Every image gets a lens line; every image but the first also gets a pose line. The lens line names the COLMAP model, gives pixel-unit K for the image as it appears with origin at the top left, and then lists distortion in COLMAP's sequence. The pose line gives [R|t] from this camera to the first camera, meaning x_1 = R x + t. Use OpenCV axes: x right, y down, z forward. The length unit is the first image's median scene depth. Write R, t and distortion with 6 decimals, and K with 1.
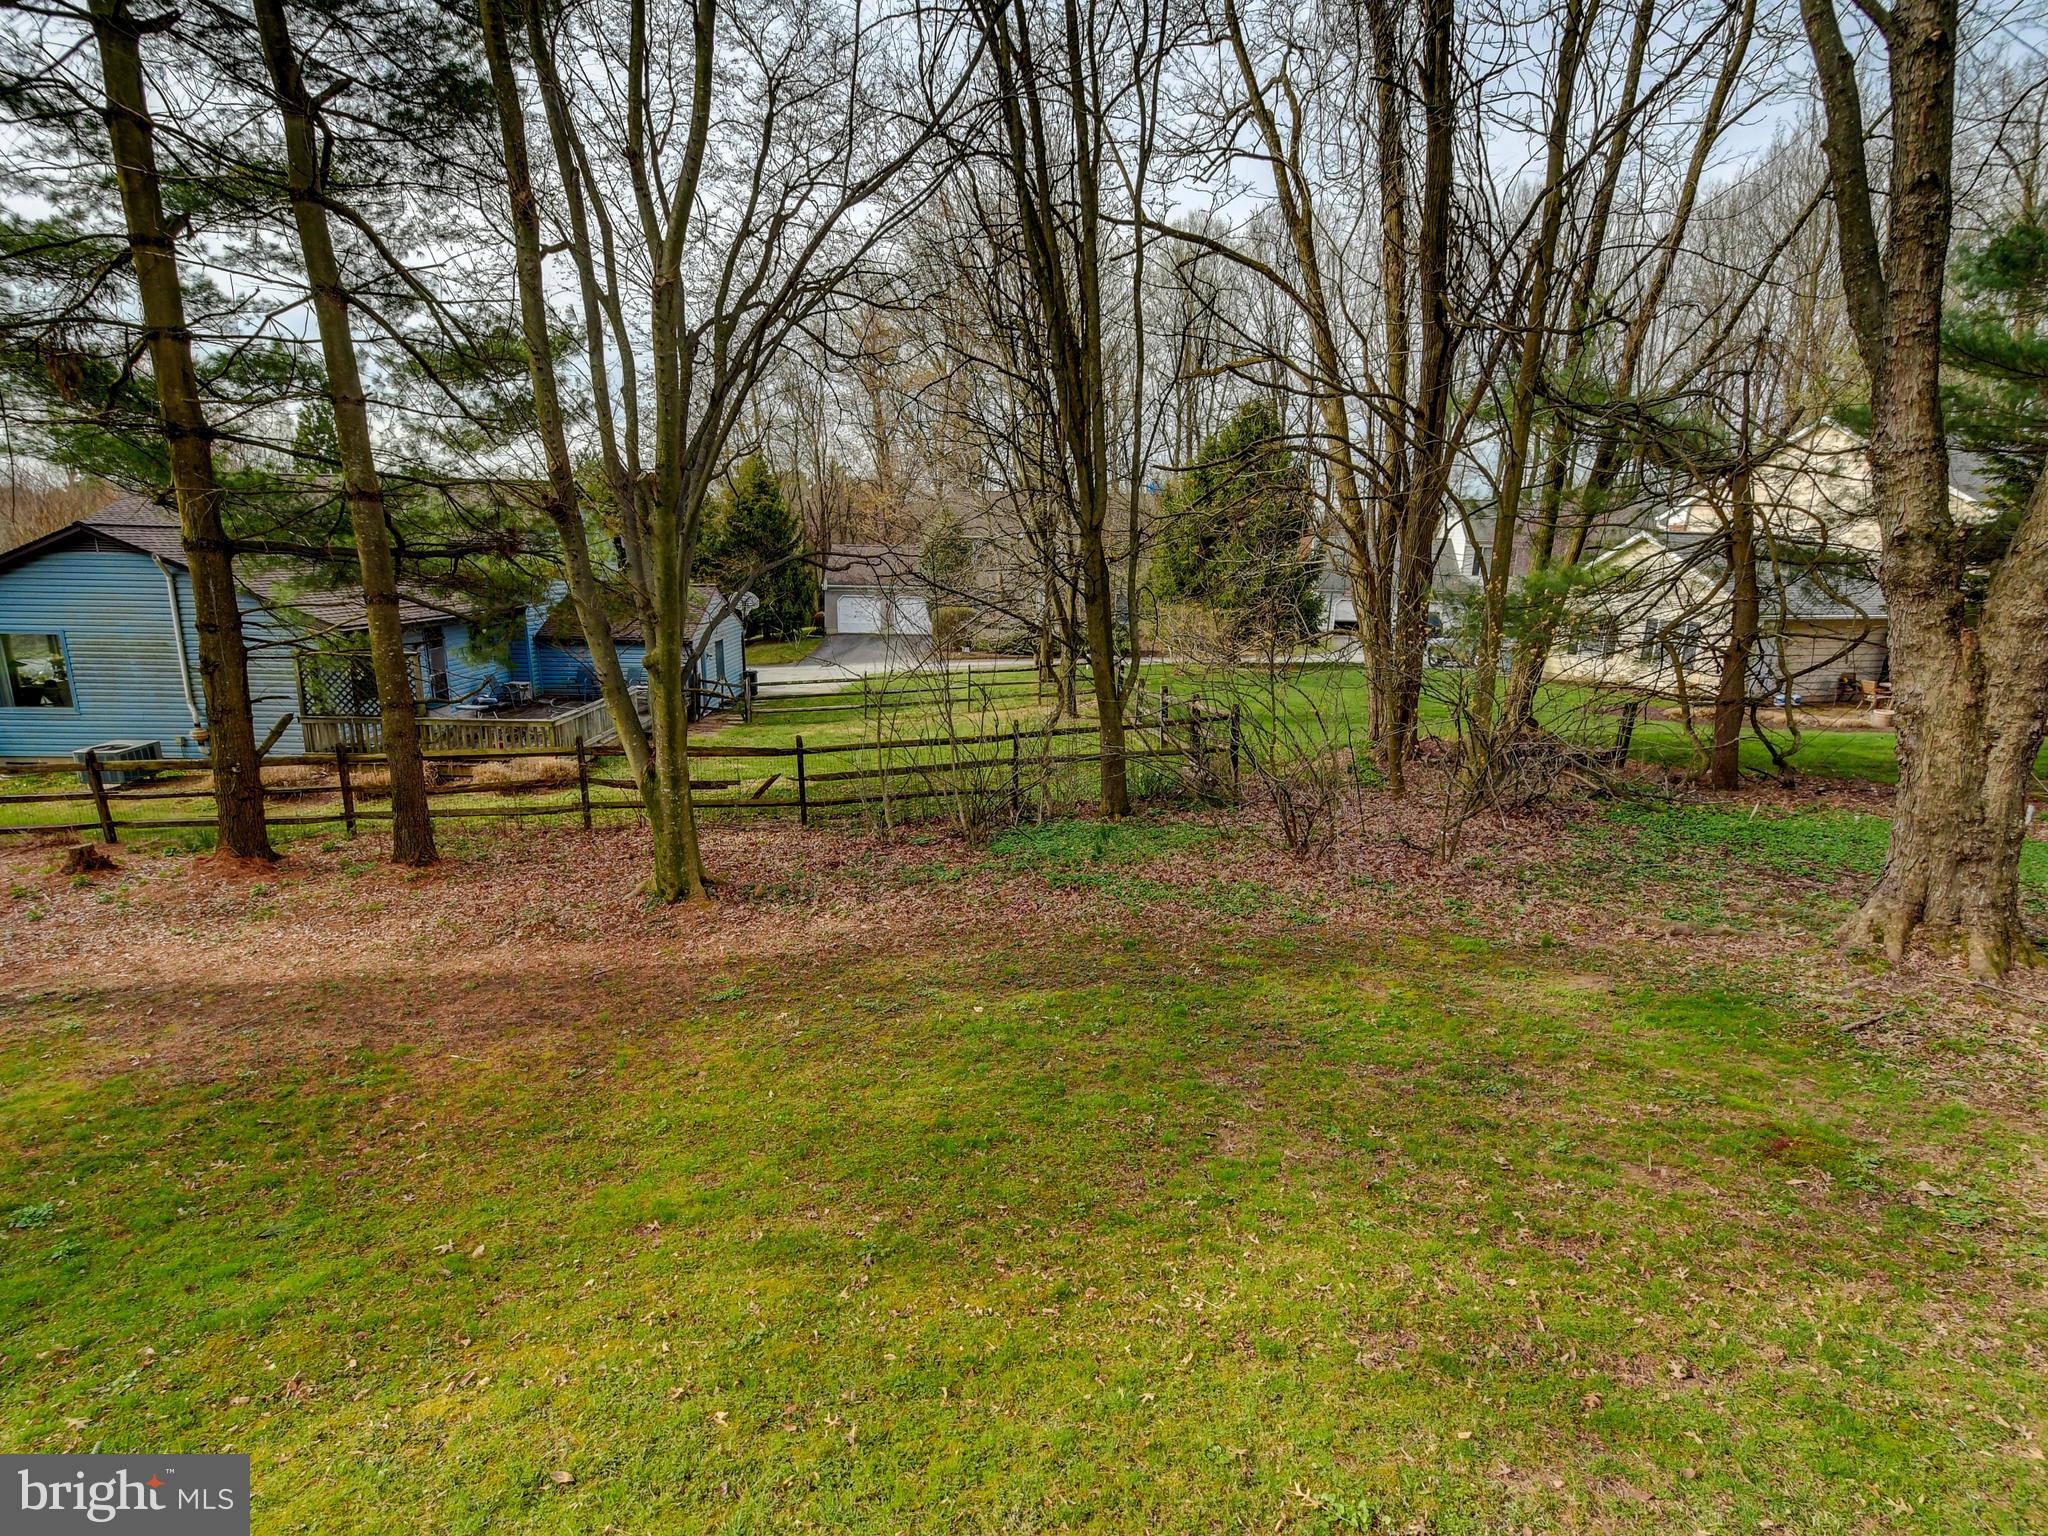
lens RADIAL K [[1007.4, 0, 1019.4], [0, 1007.4, 796.0], [0, 0, 1]] dist [0.032266, -0.019688]
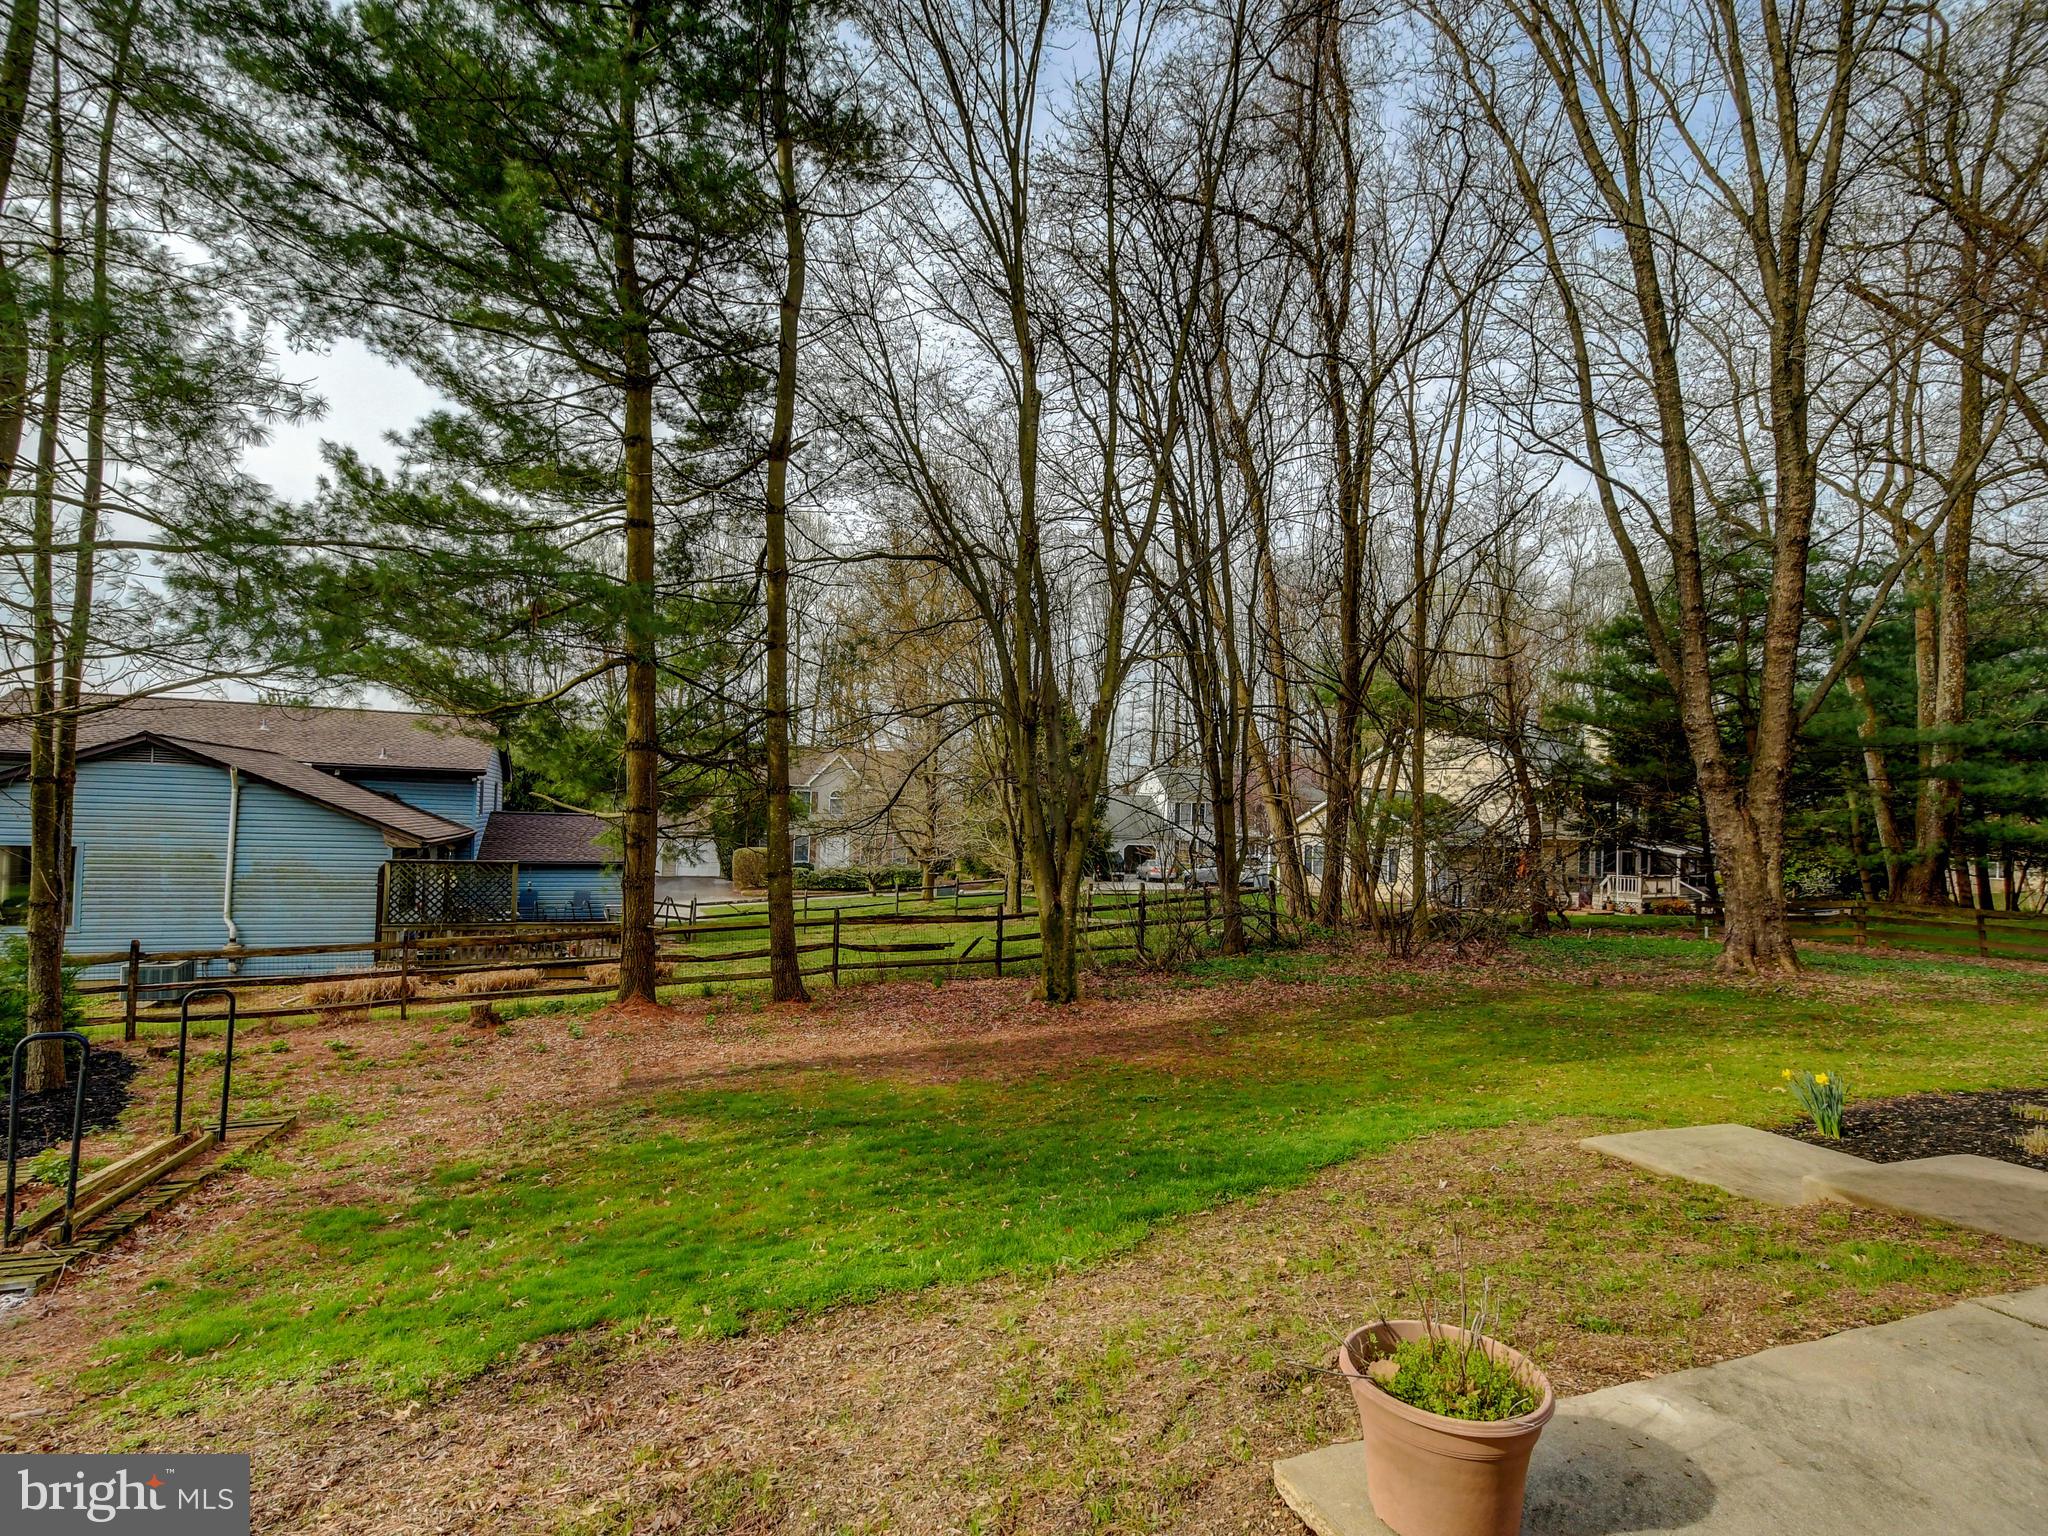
lens RADIAL K [[1007.4, 0, 1019.4], [0, 1007.4, 796.0], [0, 0, 1]] dist [0.032266, -0.019688]
pose [[0.939710, 0.016702, 0.341566, -0.667143], [0.069311, 0.968775, -0.238057, 0.118293], [-0.334876, 0.247379, 0.909209, -0.225015]]
